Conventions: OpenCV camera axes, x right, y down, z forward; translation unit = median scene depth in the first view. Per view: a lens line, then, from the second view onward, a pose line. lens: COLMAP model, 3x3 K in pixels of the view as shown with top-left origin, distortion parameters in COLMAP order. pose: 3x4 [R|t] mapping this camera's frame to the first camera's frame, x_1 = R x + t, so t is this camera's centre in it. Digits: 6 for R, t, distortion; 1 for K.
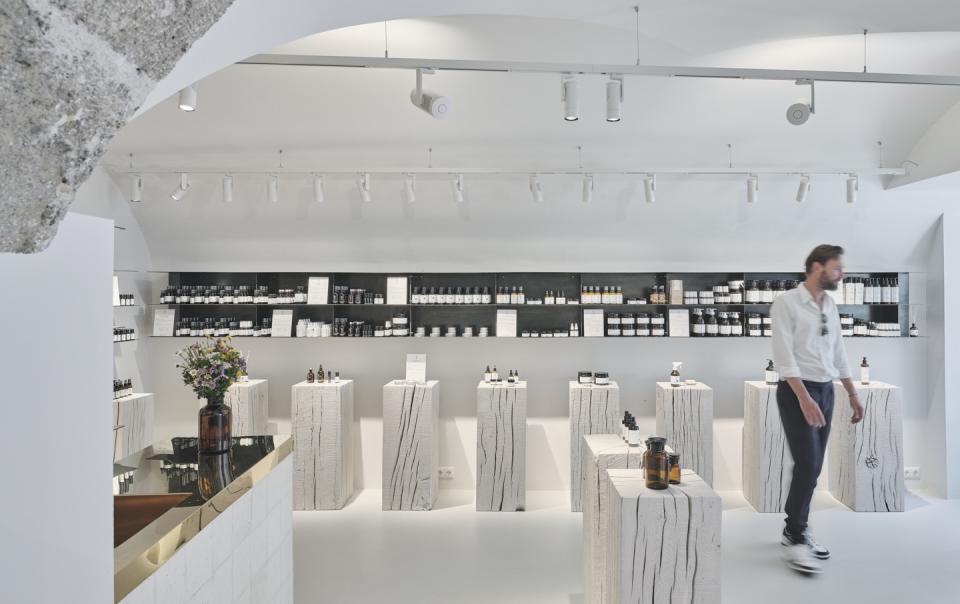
lens RADIAL K [[640.1, 0, 531.5], [0, 640.1, 283.0], [0, 0, 1]] dist [0.003213, 0.000305]
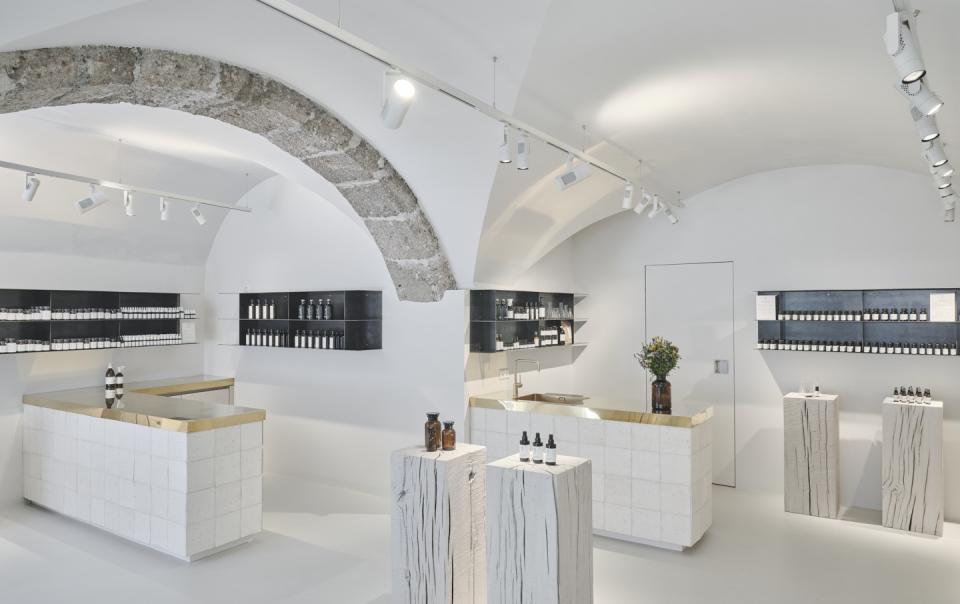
lens RADIAL K [[634.3, 0, 480.0], [0, 634.3, 302.0], [0, 0, 1]] dist [0.000177, -0.002692]
pose [[-0.610785, -0.009477, -0.791740, 0.594652], [0.014076, 0.999640, -0.022825, 0.014763], [0.791671, -0.025086, -0.610432, 0.923623]]
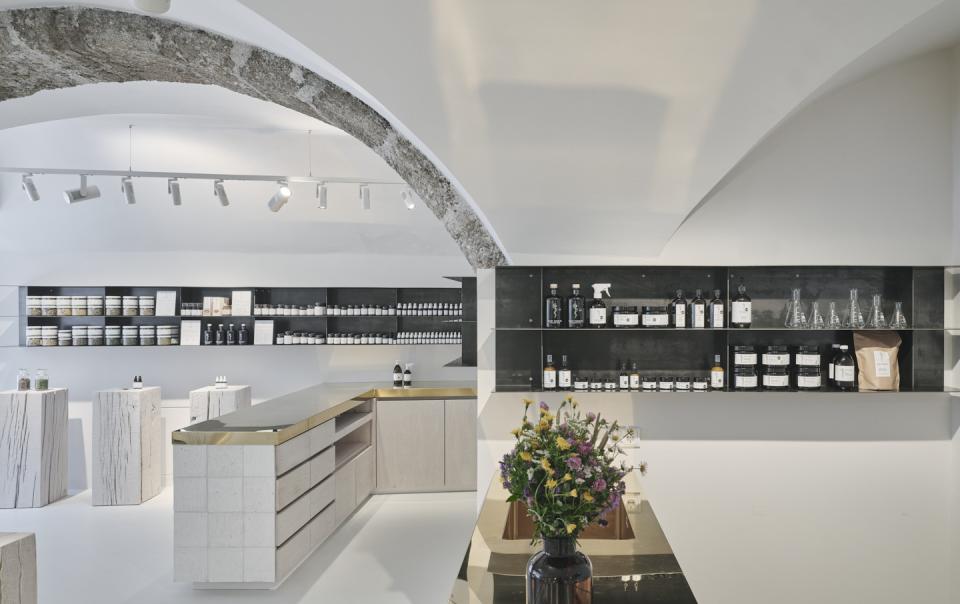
lens RADIAL K [[648.7, 0, 563.3], [0, 648.7, 311.6], [0, 0, 1]] dist [0.000338, -0.005605]
pose [[-0.997200, -0.001017, 0.074777, -0.302456], [-0.001698, 0.999958, -0.009046, 0.013535], [-0.074765, -0.009148, -0.997159, 0.834930]]
